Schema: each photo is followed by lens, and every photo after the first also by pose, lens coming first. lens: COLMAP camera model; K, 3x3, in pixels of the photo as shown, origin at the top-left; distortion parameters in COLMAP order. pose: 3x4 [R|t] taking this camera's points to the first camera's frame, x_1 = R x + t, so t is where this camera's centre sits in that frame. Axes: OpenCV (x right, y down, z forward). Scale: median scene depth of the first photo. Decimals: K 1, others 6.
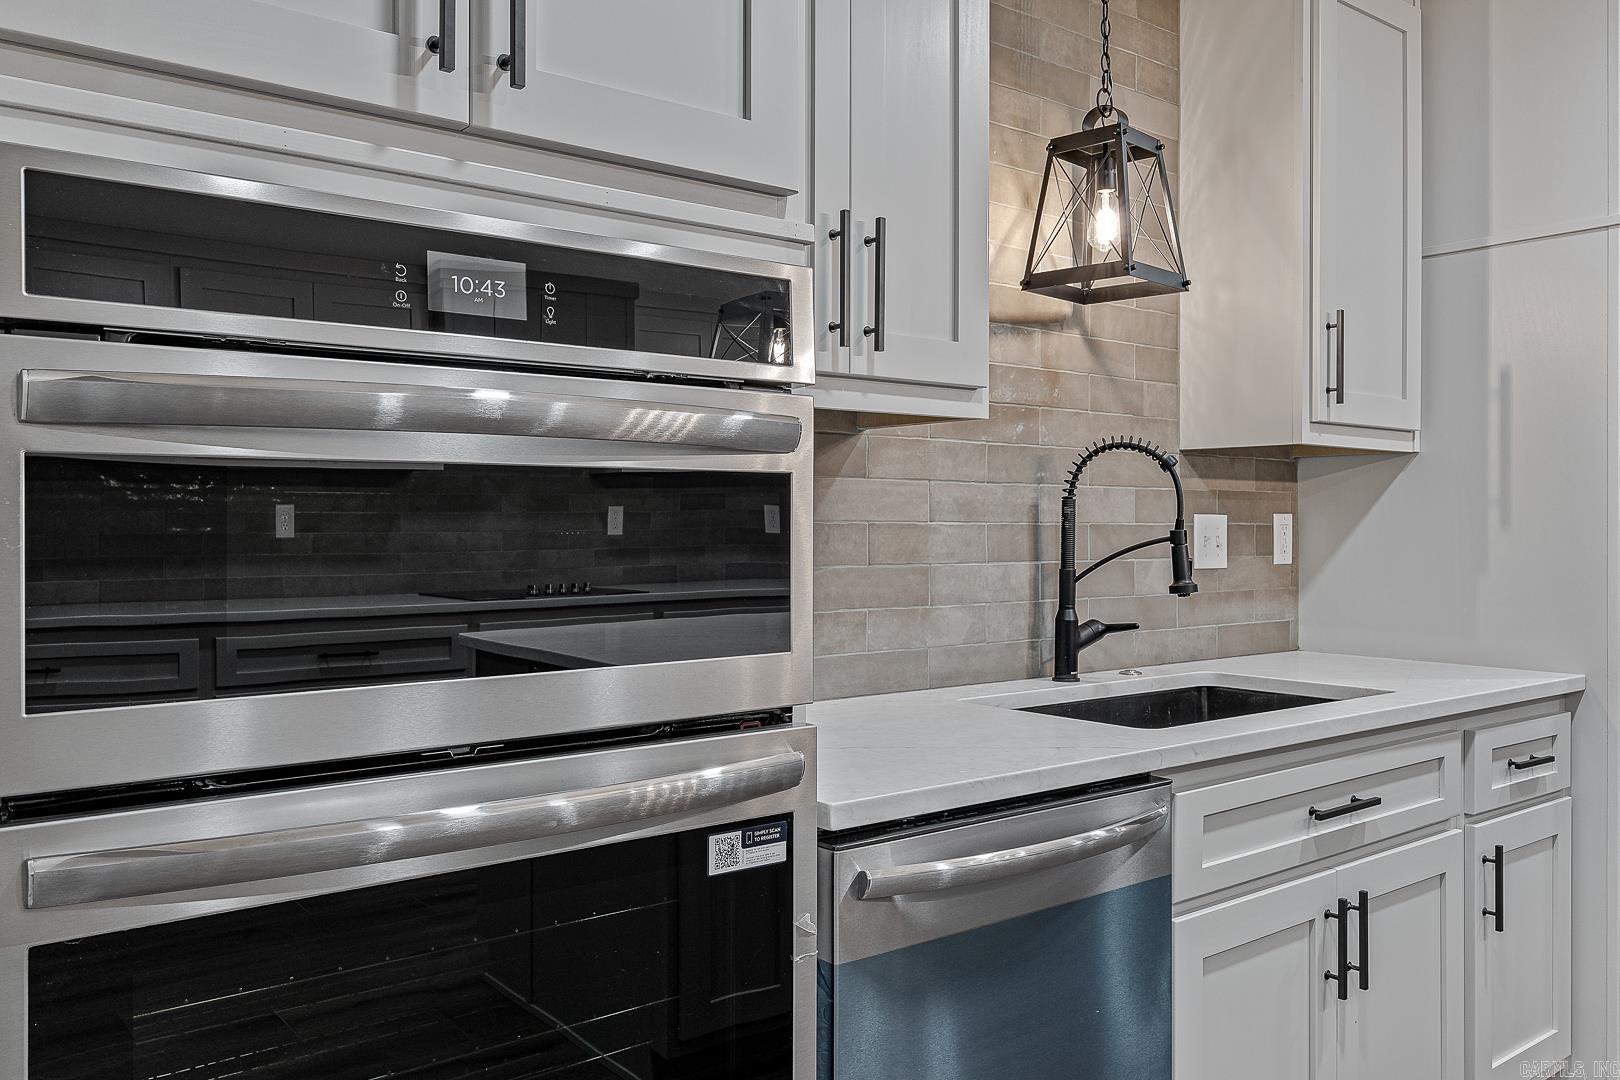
lens RADIAL K [[1262.4, 0, 810.0], [0, 1262.4, 540.0], [0, 0, 1]] dist [-0.000732, -0.000159]
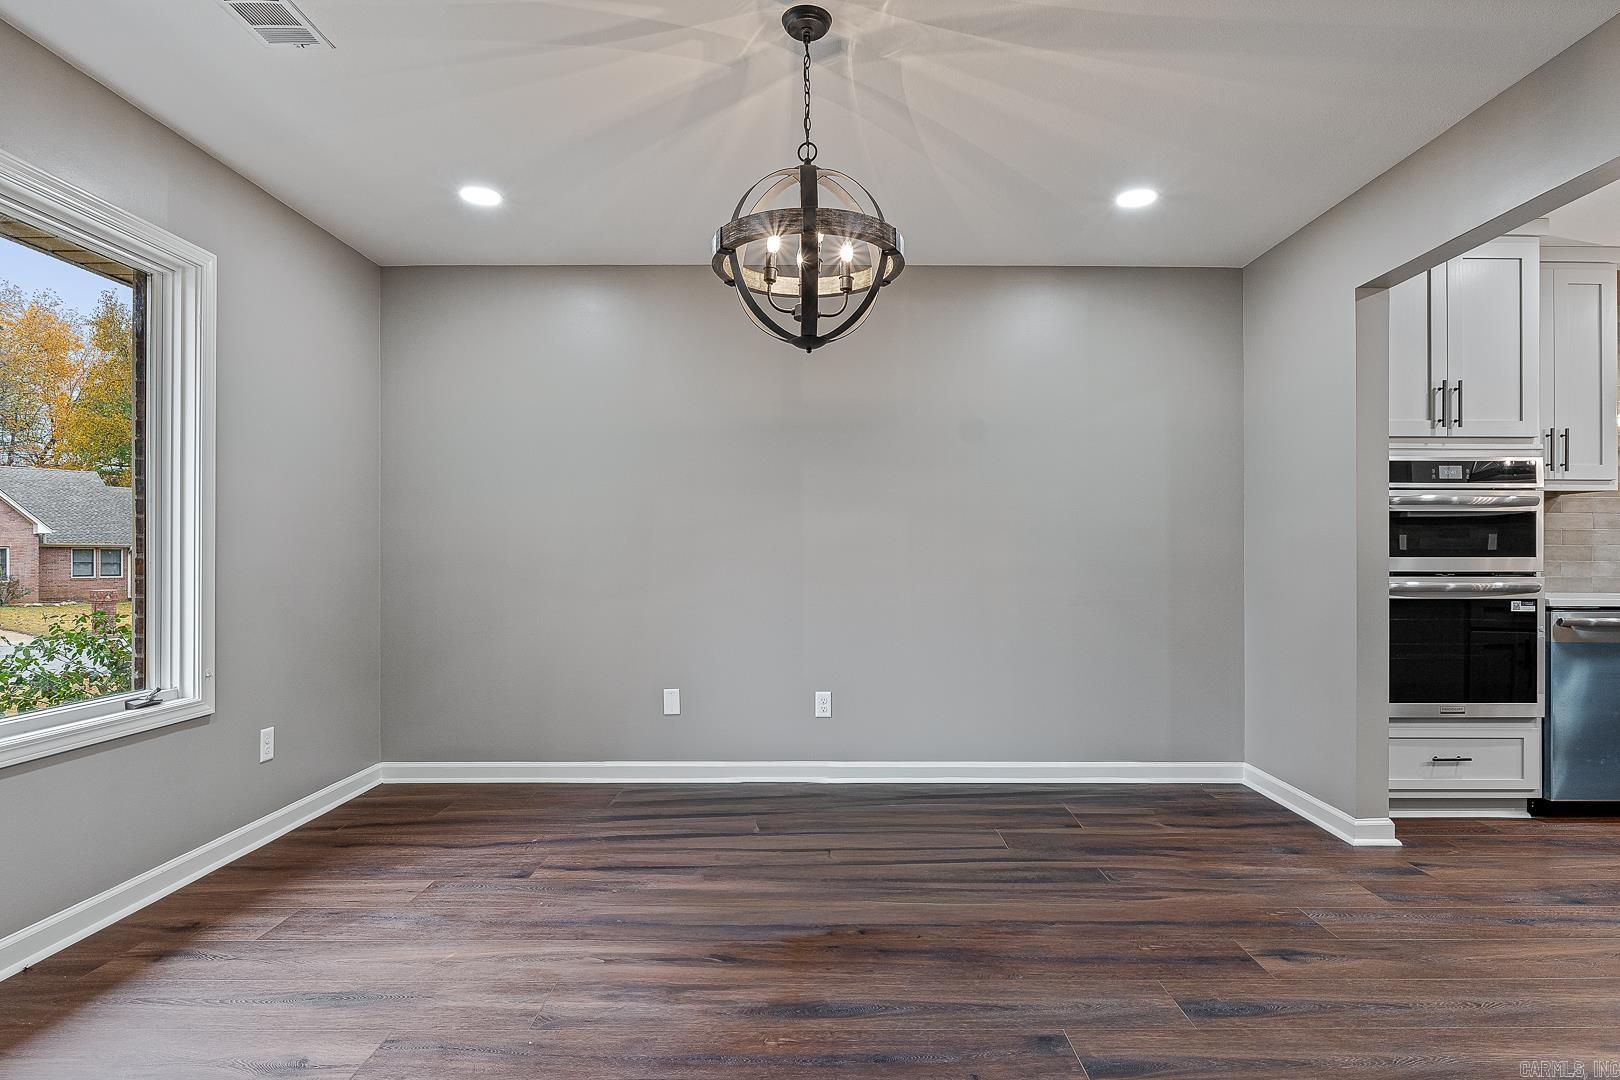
lens RADIAL K [[863.6, 0, 831.5], [0, 863.6, 566.8], [0, 0, 1]] dist [-0.006016, -0.001880]
pose [[0.790914, -0.001032, -0.611927, -0.108419], [-0.003835, 0.999971, -0.006644, 0.137822], [0.611915, 0.007602, 0.790887, -2.308364]]
